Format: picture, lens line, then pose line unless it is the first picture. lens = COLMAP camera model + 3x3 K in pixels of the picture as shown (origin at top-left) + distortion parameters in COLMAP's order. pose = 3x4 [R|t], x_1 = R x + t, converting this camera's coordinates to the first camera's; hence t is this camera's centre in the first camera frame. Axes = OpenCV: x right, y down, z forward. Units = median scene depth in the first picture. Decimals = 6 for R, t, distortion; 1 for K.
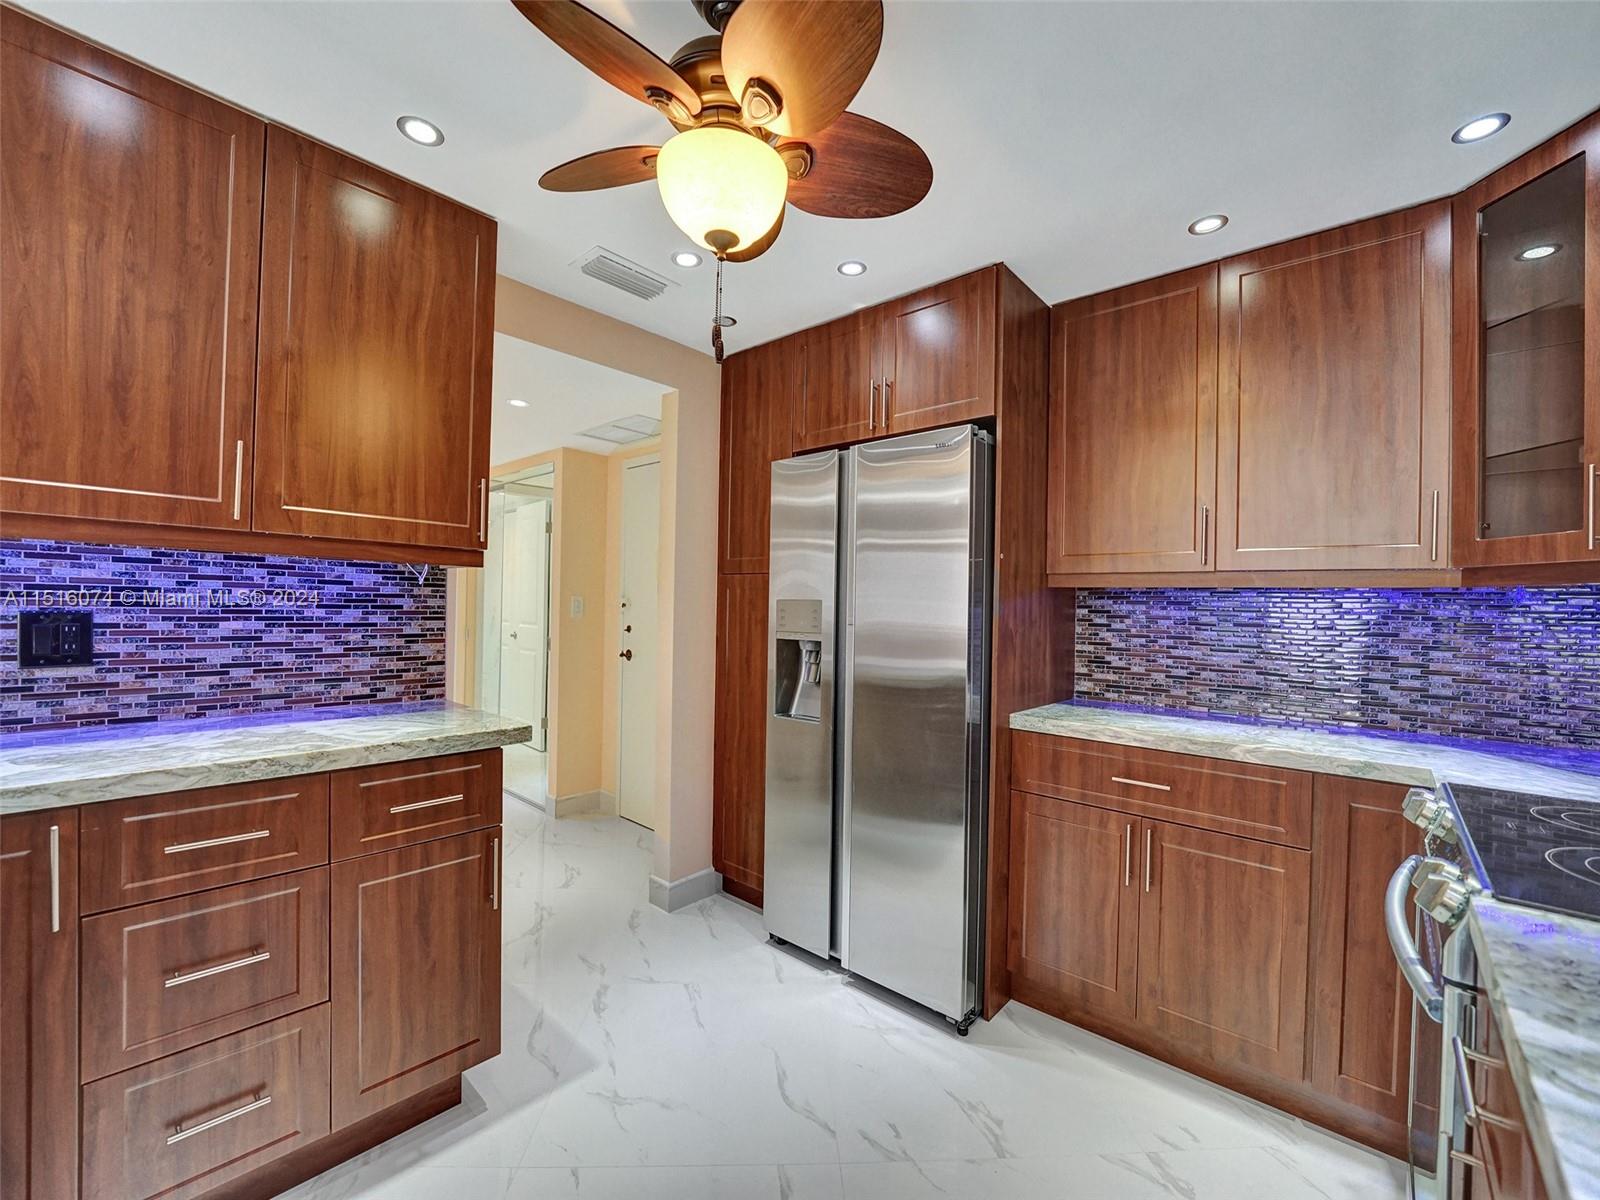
lens RADIAL K [[651.9, 0, 823.0], [0, 651.9, 606.3], [0, 0, 1]] dist [-0.022447, 0.000134]
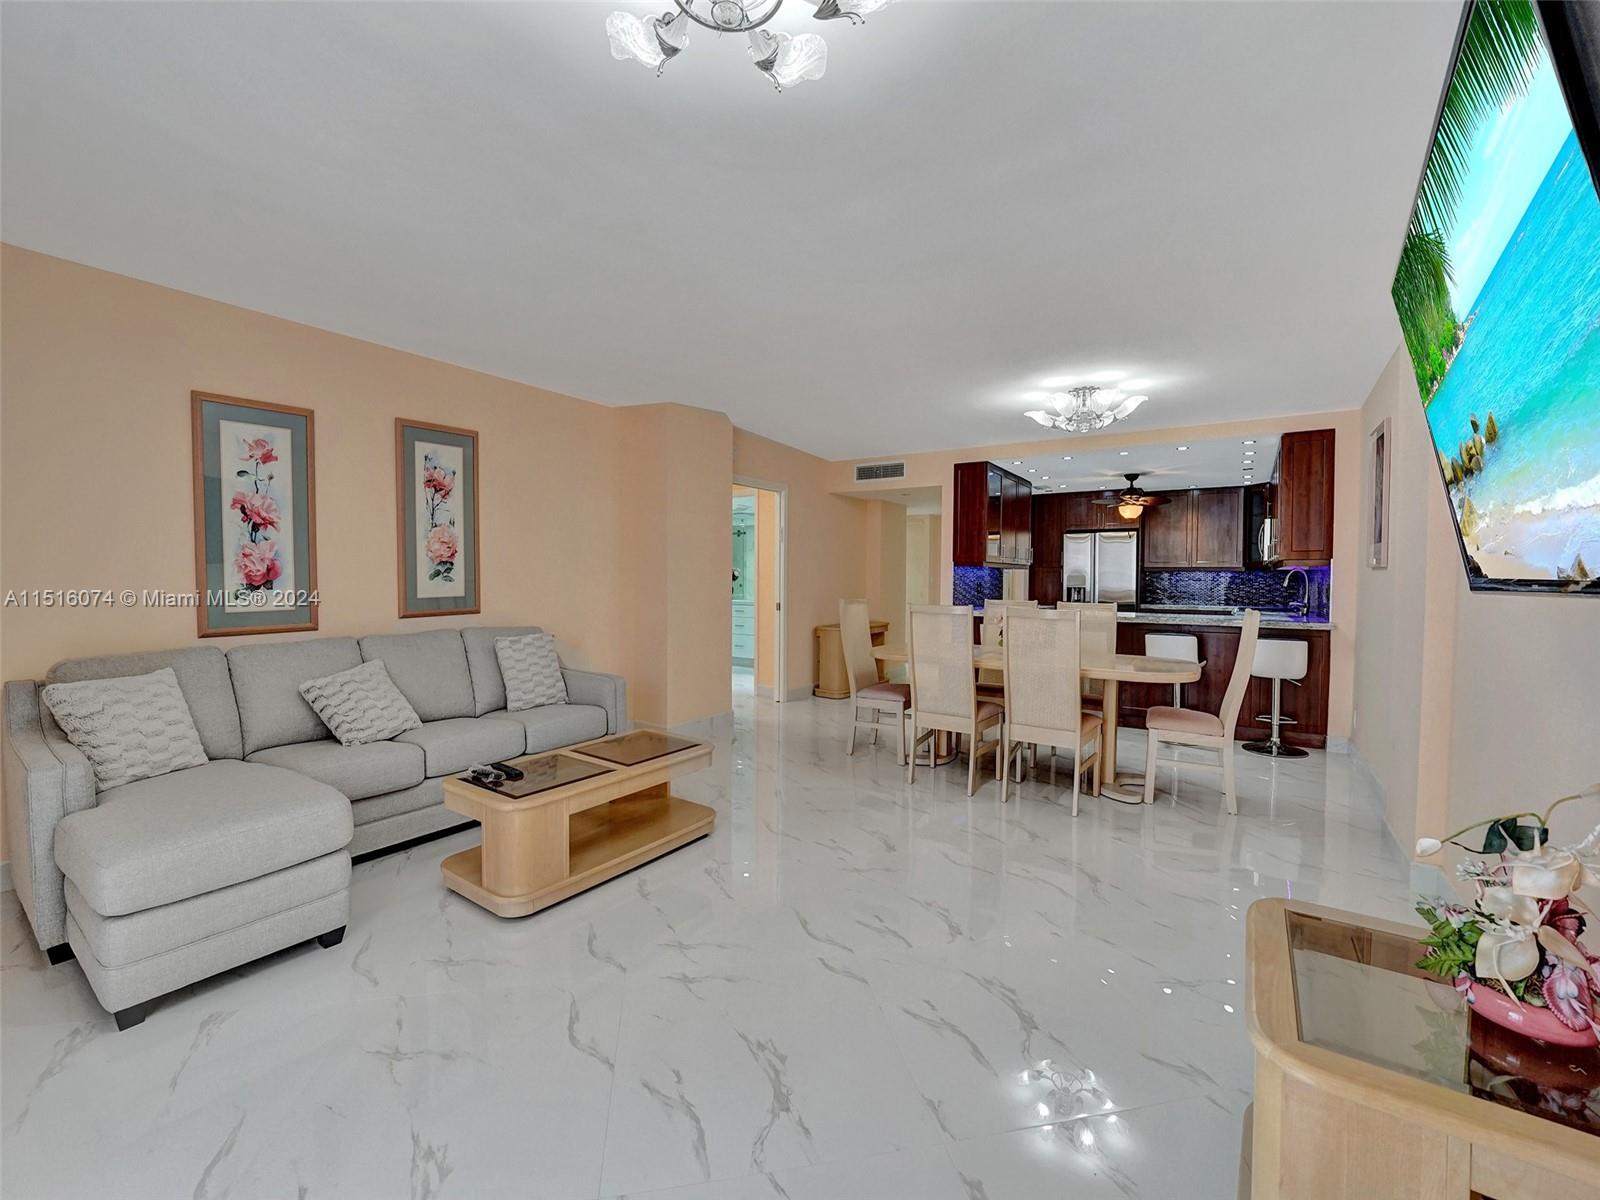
lens RADIAL K [[651.2, 0, 800.0], [0, 651.2, 600.0], [0, 0, 1]] dist [-0.025115, 0.000453]
pose [[0.993644, -0.023122, 0.110167, -2.274009], [0.019728, 0.999299, 0.031804, -0.023427], [-0.110826, -0.029429, 0.993404, -2.738557]]
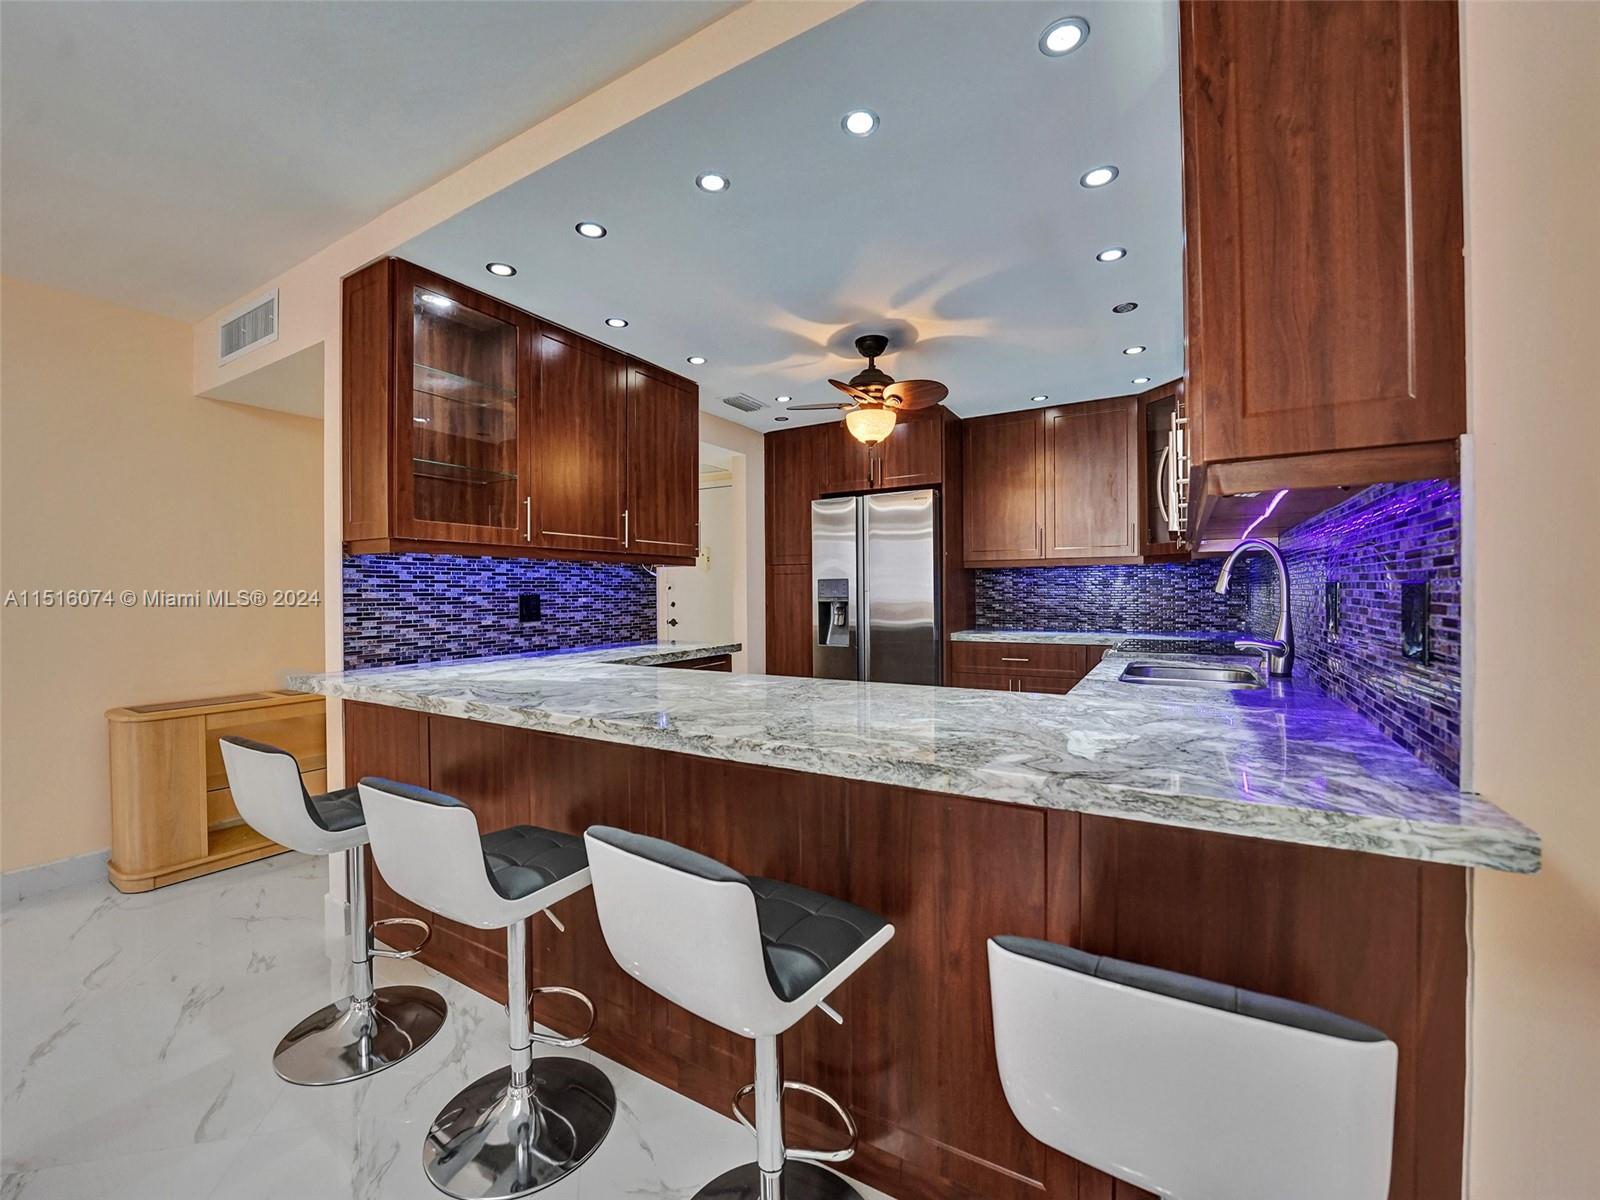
lens RADIAL K [[657.1, 0, 798.7], [0, 657.1, 612.1], [0, 0, 1]] dist [-0.024955, 0.000400]
pose [[0.983131, -0.039718, 0.178540, -0.558875], [0.033462, 0.998721, 0.037916, 0.011404], [-0.179818, -0.031302, 0.983202, -0.937710]]
